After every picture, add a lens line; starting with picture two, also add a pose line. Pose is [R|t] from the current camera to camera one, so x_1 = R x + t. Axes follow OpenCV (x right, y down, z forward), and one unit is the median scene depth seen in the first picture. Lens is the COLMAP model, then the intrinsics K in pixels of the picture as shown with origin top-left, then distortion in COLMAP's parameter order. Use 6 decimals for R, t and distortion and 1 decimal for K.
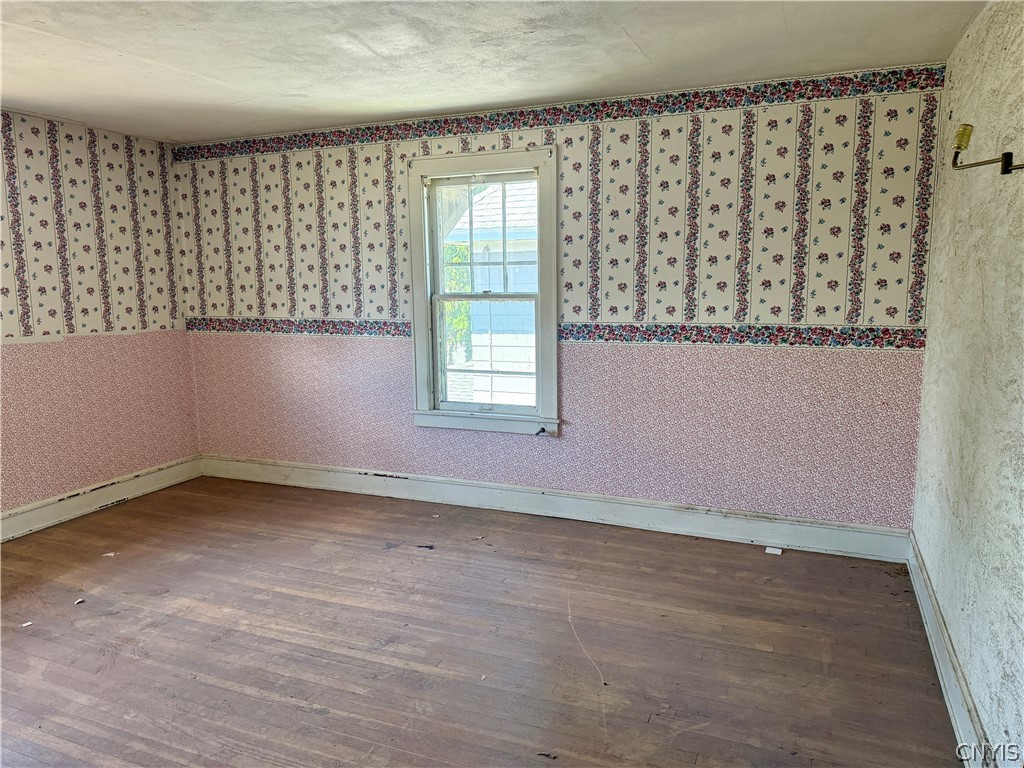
lens RADIAL K [[726.4, 0, 515.3], [0, 726.4, 383.2], [0, 0, 1]] dist [0.132898, -0.196315]
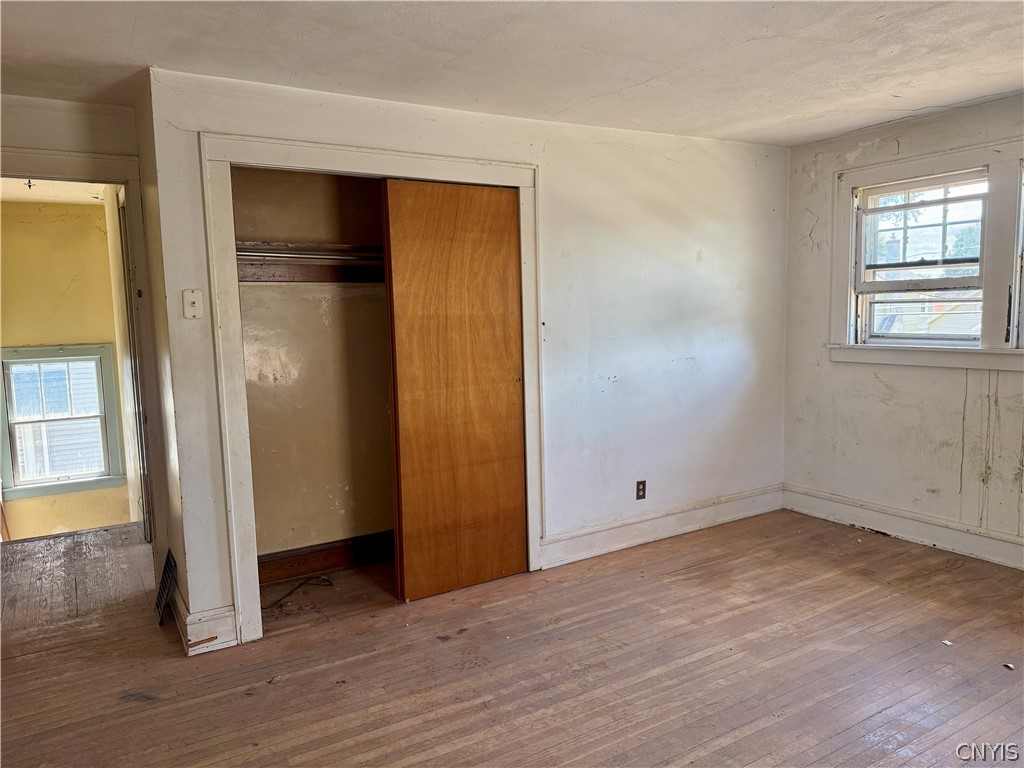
lens RADIAL K [[726.4, 0, 515.3], [0, 726.4, 383.2], [0, 0, 1]] dist [0.132898, -0.196315]
pose [[-0.589200, 0.110015, -0.800463, 0.446894], [-0.093831, 0.974668, 0.203024, -0.159018], [0.802521, 0.194730, -0.563951, 1.191309]]
